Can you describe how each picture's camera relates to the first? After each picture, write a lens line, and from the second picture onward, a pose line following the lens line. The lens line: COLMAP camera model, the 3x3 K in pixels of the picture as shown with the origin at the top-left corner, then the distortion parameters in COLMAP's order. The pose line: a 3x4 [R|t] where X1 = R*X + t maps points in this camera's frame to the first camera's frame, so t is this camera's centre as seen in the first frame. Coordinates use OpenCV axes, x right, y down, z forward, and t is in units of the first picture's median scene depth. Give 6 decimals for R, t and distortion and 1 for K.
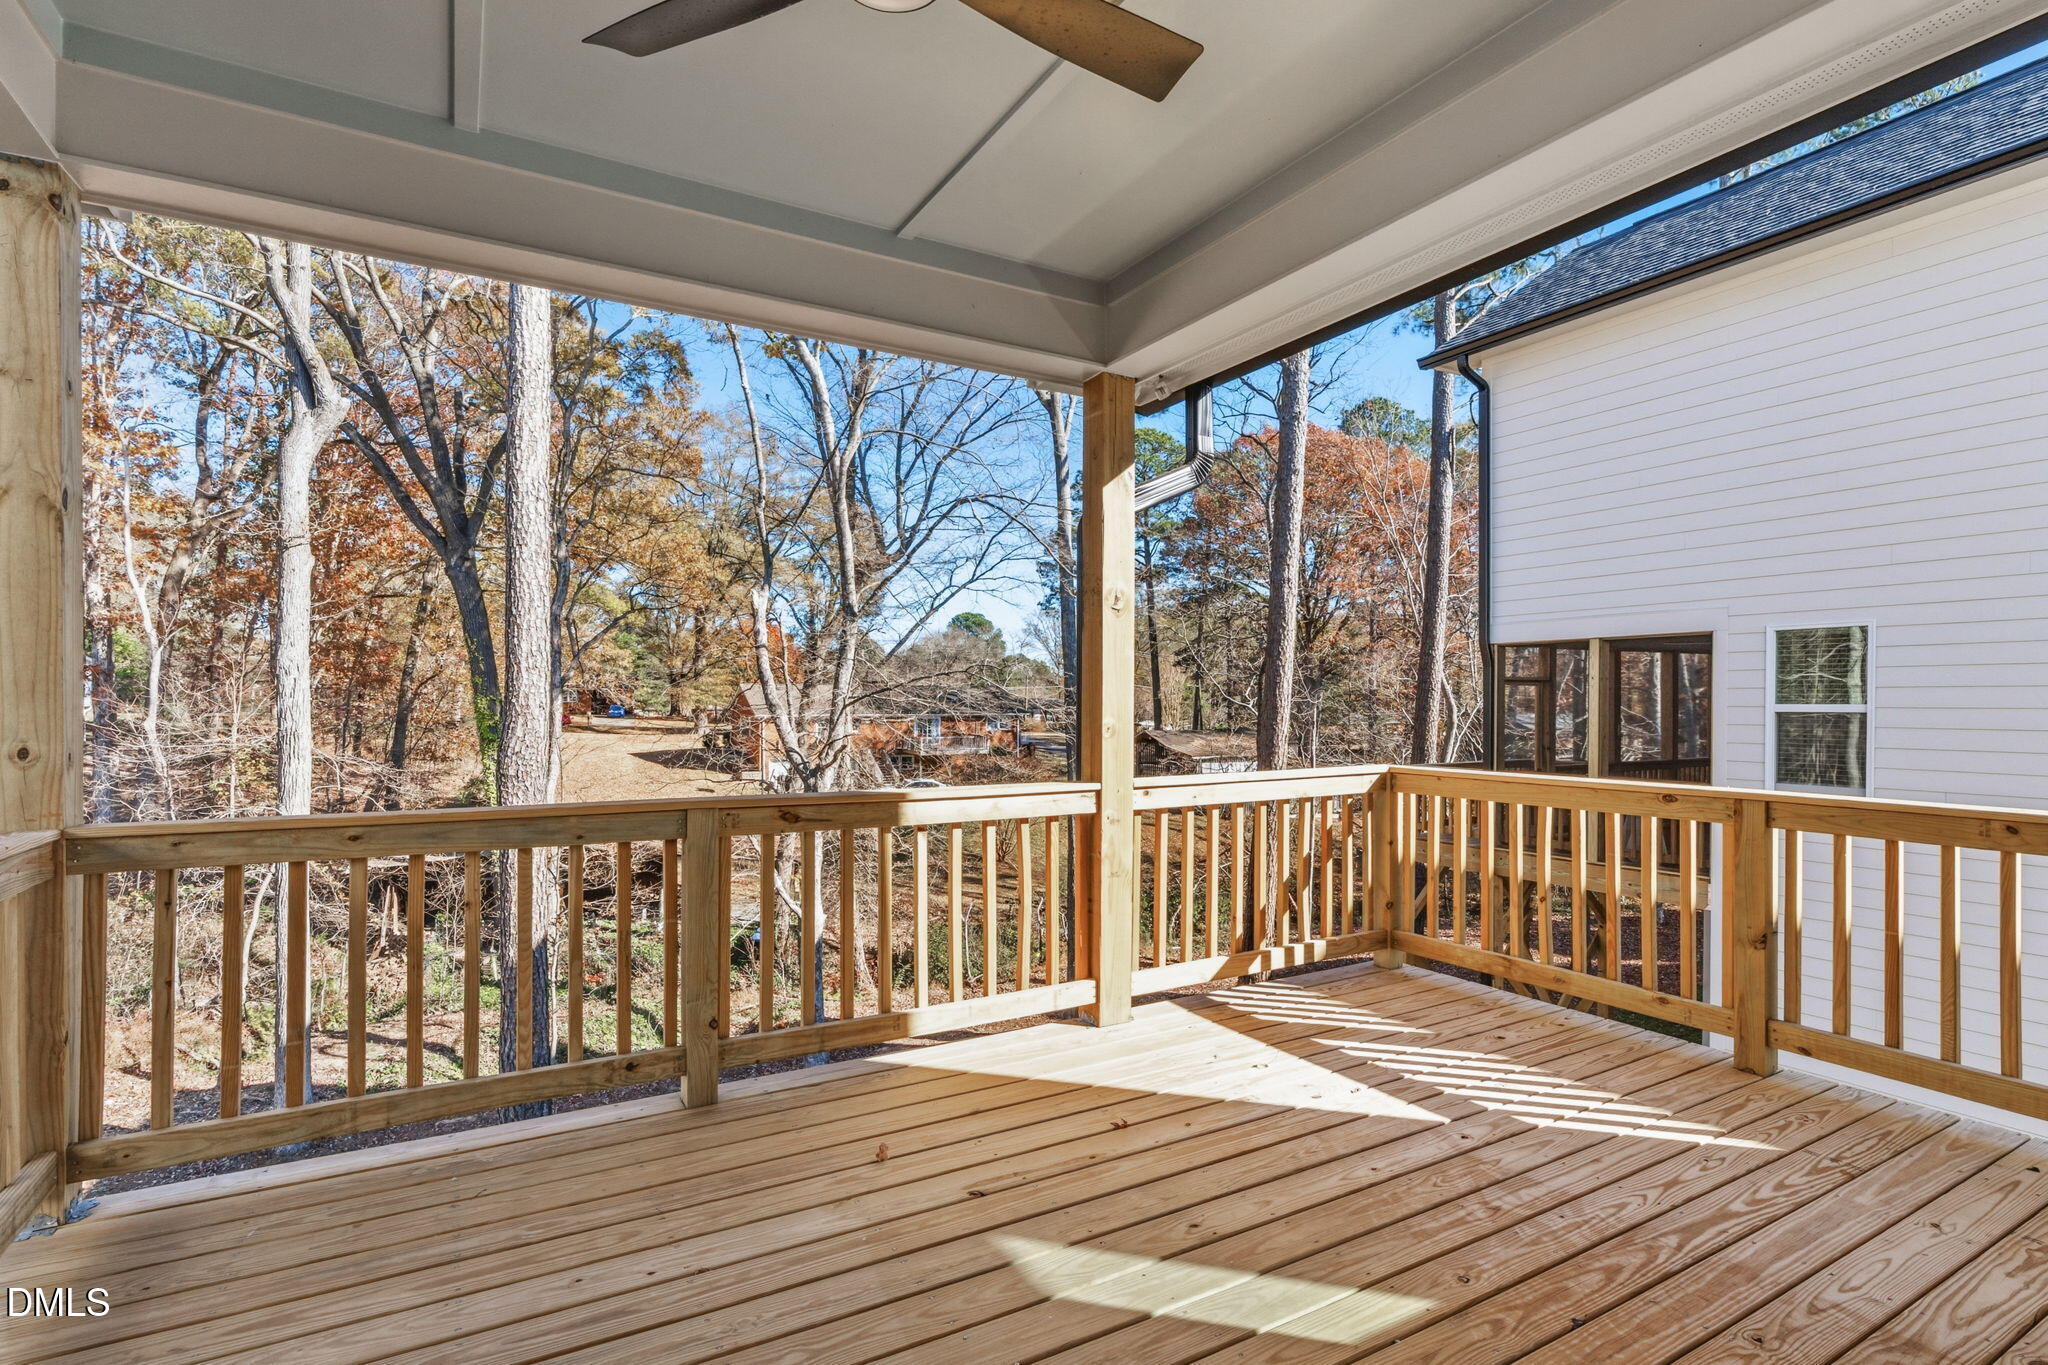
lens RADIAL K [[1001.7, 0, 1027.1], [0, 1001.7, 699.9], [0, 0, 1]] dist [-0.001975, 0.000821]
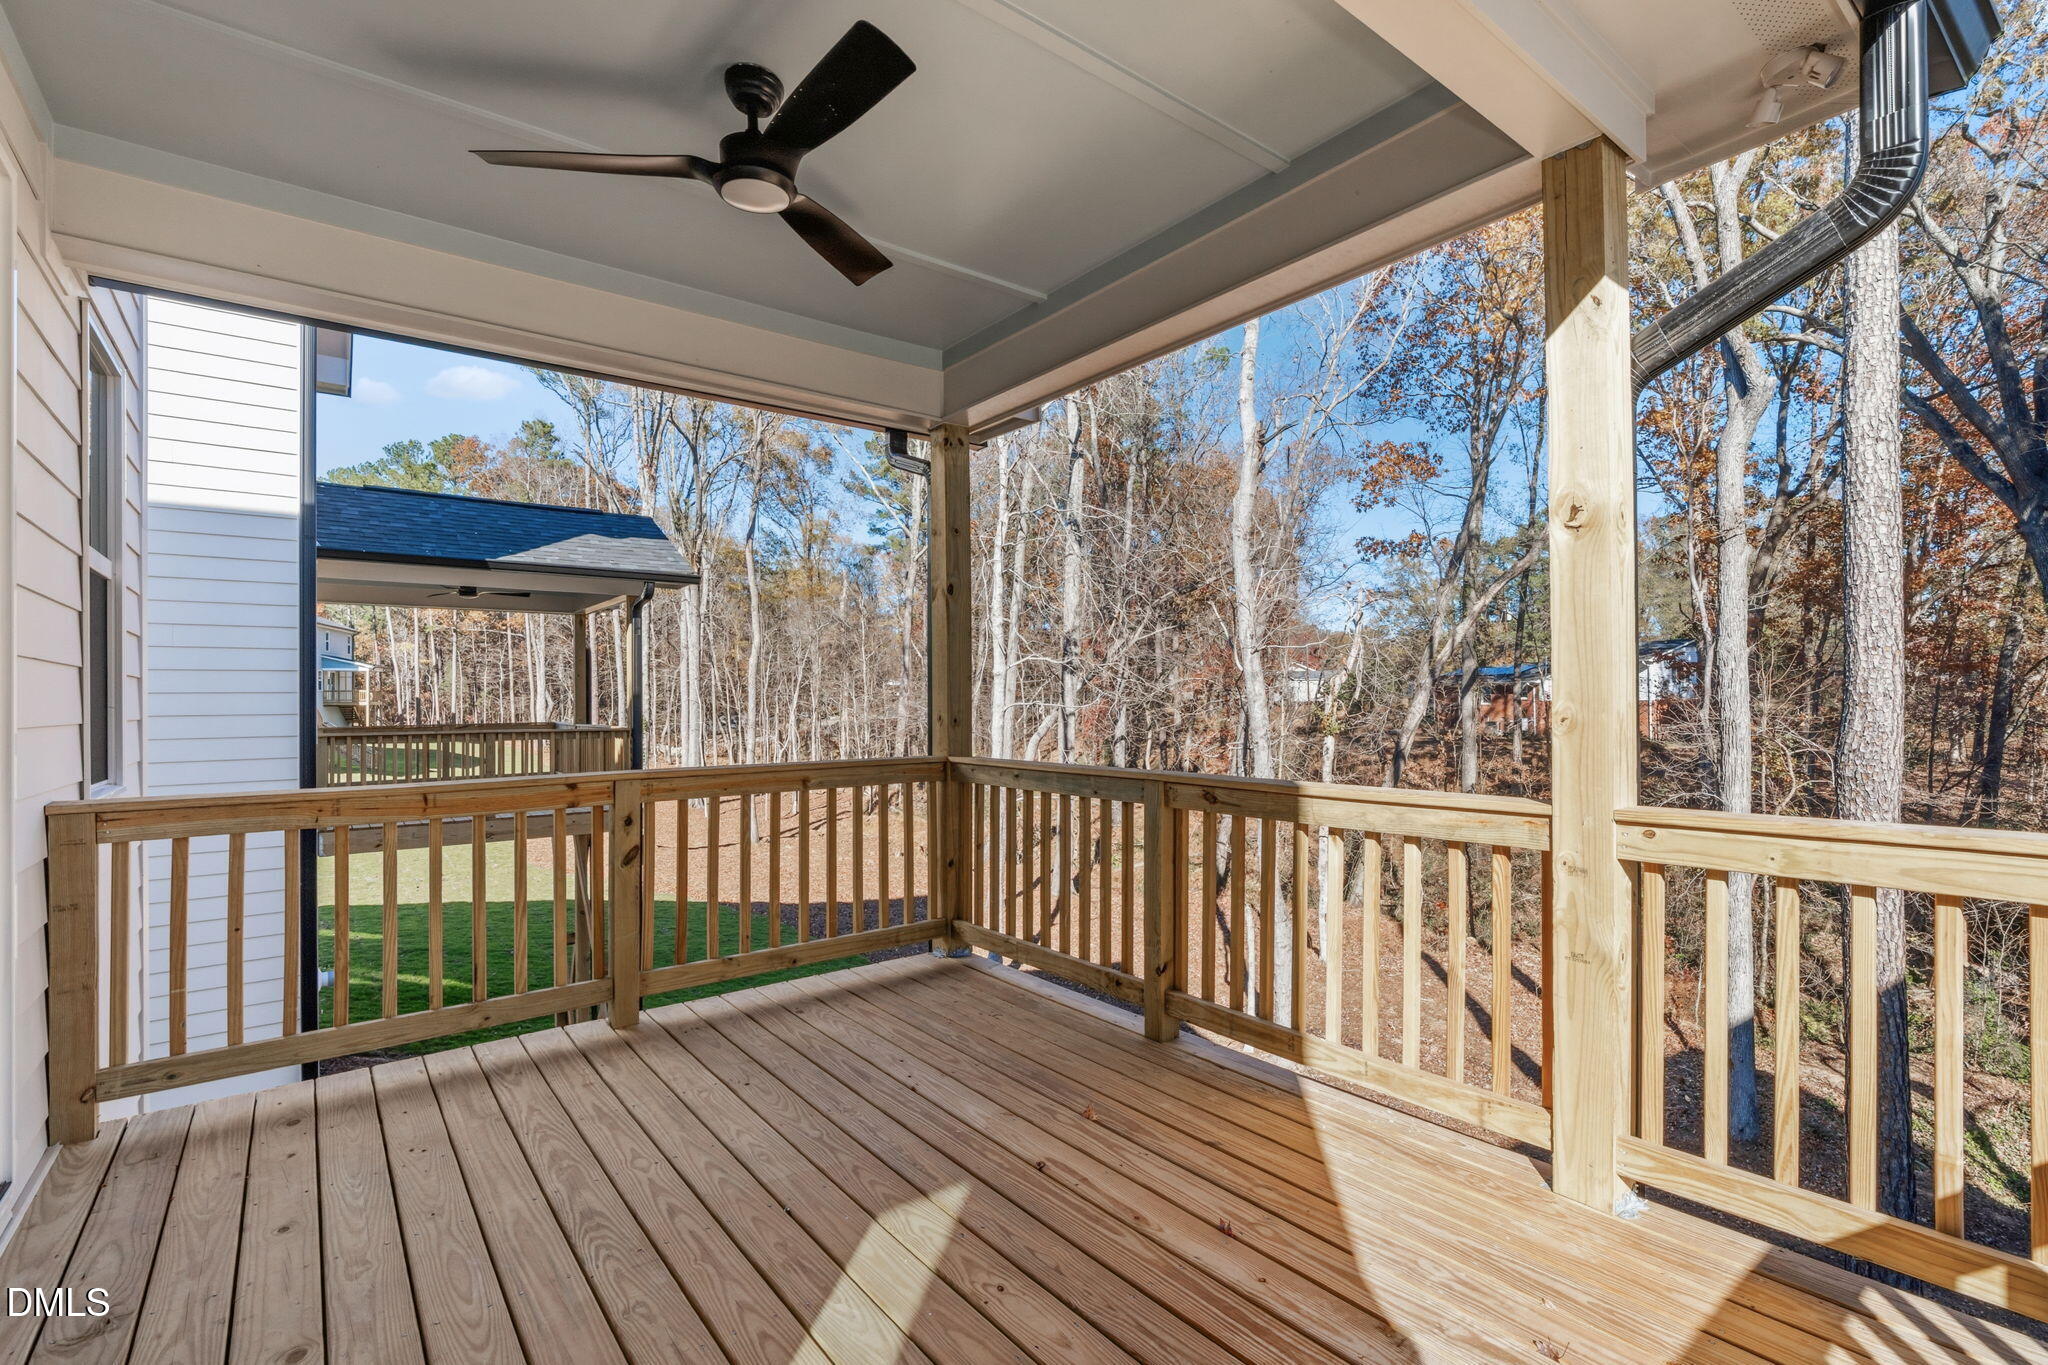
lens RADIAL K [[1001.7, 0, 1019.0], [0, 1001.7, 679.2], [0, 0, 1]] dist [-0.001975, 0.000821]
pose [[0.117445, -0.022907, -0.992815, 0.237761], [0.009709, 0.999713, -0.021918, 0.004967], [0.993032, -0.007066, 0.117634, 0.211337]]
